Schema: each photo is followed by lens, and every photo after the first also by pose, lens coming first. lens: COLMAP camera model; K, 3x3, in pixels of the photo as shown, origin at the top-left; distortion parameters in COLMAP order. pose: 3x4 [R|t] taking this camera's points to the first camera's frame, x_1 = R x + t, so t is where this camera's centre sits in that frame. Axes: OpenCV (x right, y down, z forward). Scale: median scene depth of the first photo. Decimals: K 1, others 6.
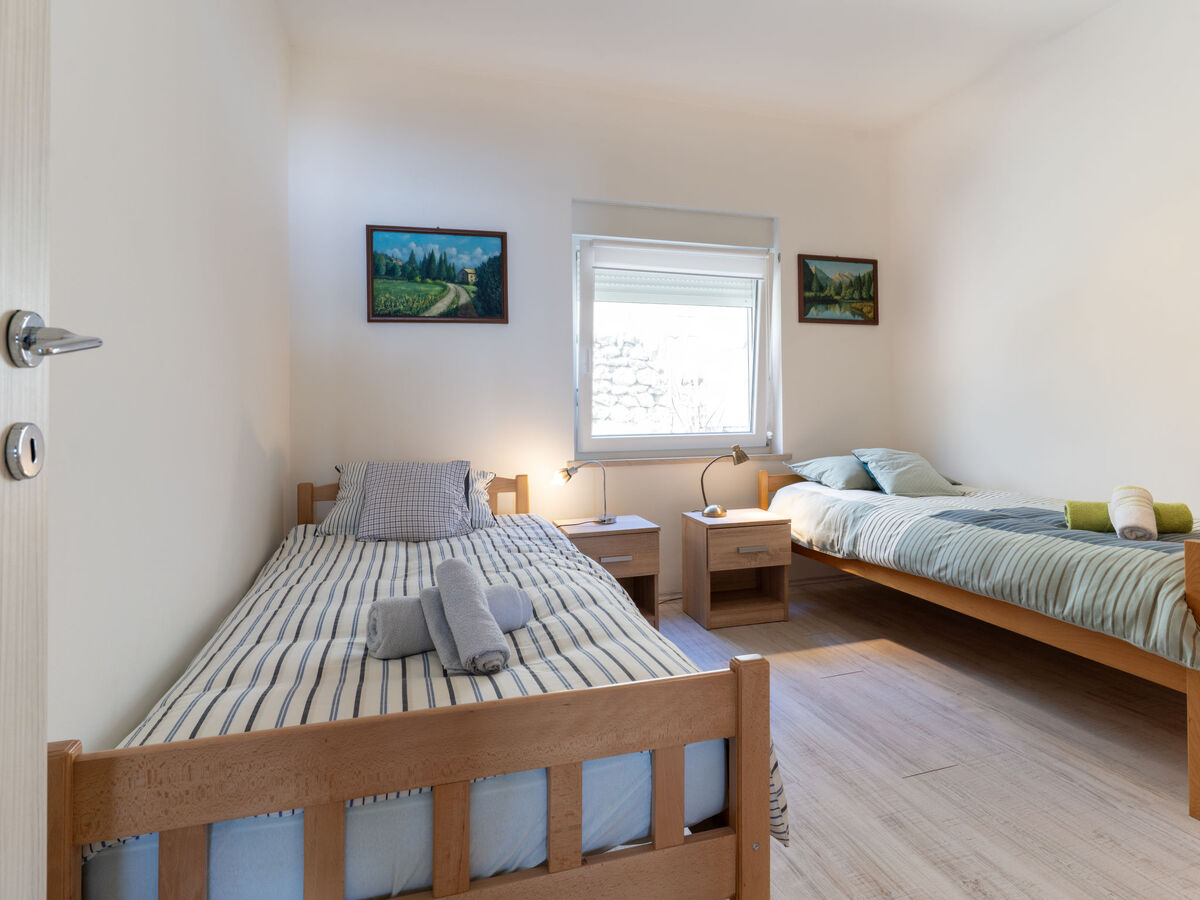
lens RADIAL K [[639.6, 0, 601.9], [0, 639.6, 405.0], [0, 0, 1]] dist [-0.006299, 0.002897]
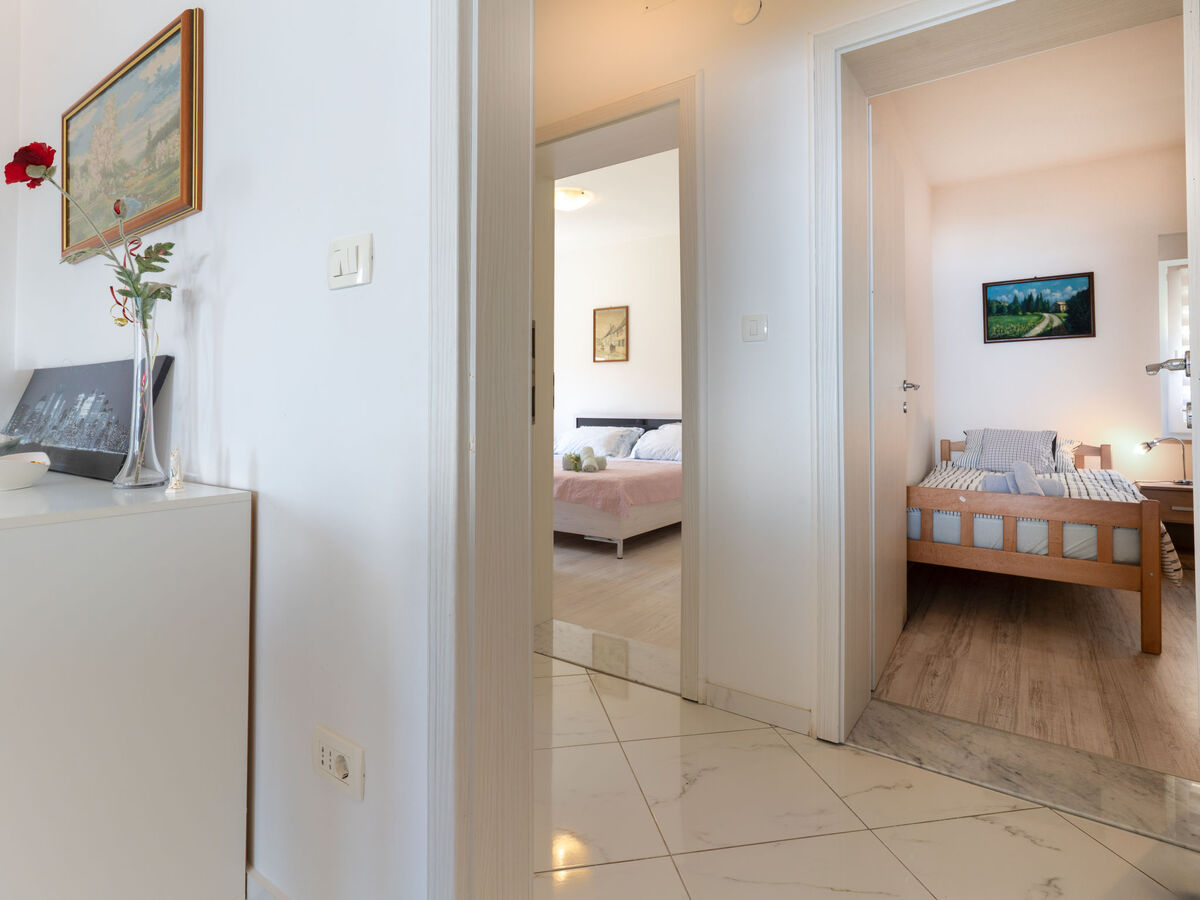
lens RADIAL K [[639.6, 0, 579.4], [0, 639.6, 382.2], [0, 0, 1]] dist [-0.006299, 0.002897]
pose [[0.601760, -0.011024, -0.798601, 0.298317], [0.001579, 0.999919, -0.012613, -0.012934], [0.798675, 0.006330, 0.601729, -0.769938]]
